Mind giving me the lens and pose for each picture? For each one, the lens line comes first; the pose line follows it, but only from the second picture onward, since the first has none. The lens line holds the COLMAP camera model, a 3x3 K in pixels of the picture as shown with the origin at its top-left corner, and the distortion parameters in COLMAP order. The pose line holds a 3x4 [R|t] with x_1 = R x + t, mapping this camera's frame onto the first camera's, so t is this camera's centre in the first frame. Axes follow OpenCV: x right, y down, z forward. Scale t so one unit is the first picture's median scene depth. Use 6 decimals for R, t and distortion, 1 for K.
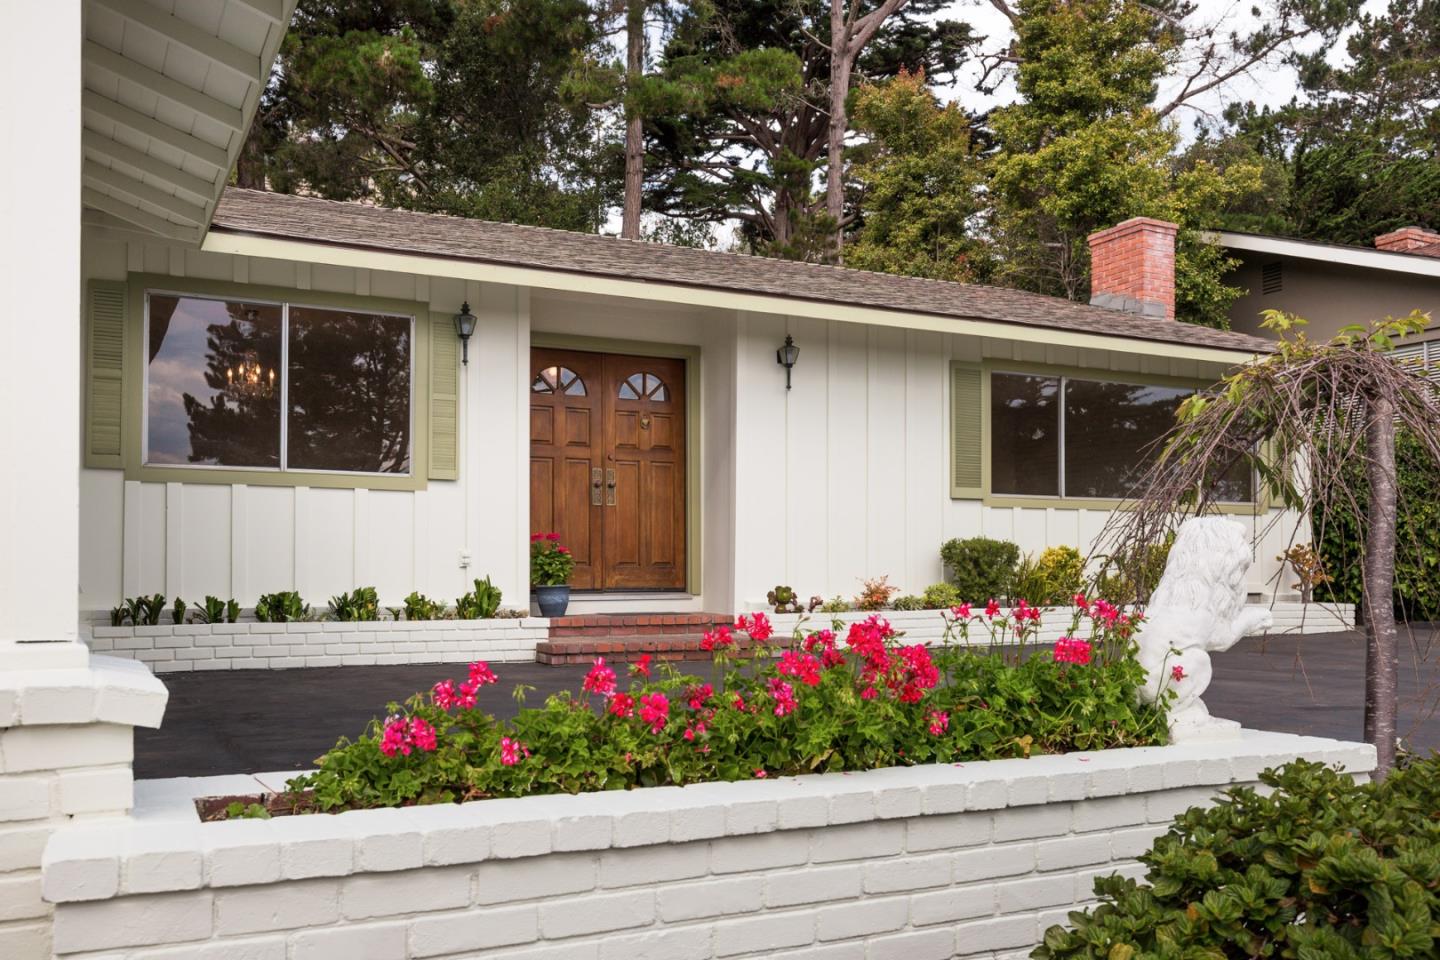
lens RADIAL K [[1233.2, 0, 714.6], [0, 1233.2, 565.7], [0, 0, 1]] dist [-0.007185, -0.007749]
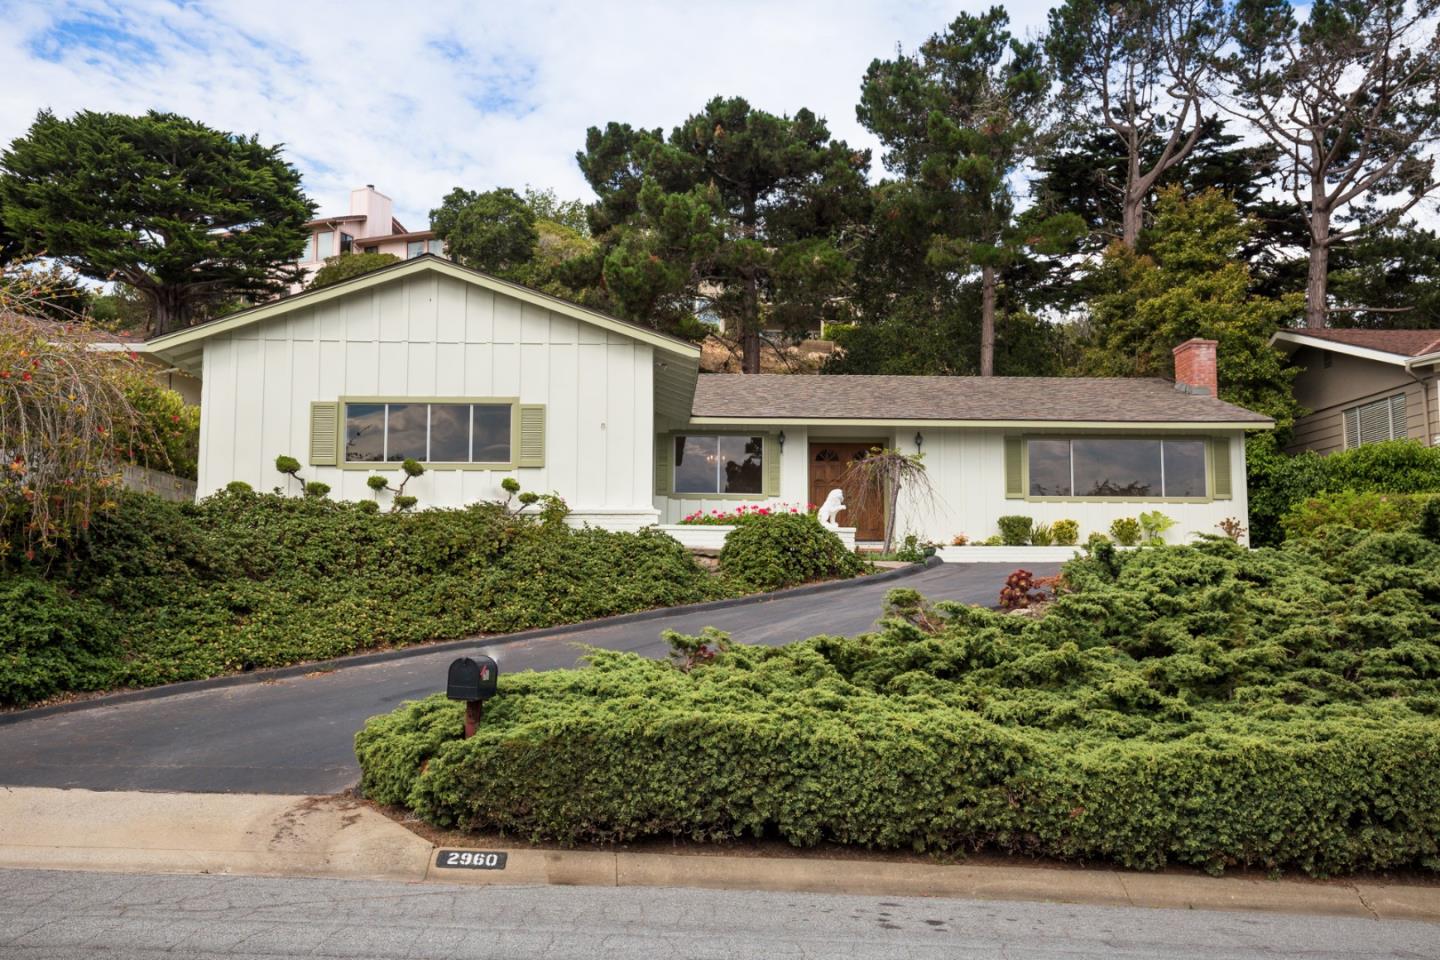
lens RADIAL K [[1224.1, 0, 720.0], [0, 1224.1, 480.0], [0, 0, 1]] dist [0.001427, 0.079528]
pose [[0.905667, -0.040257, -0.422074, 0.711371], [-0.001135, 0.995248, -0.097361, 0.137723], [0.423988, 0.088656, 0.901318, -1.300094]]
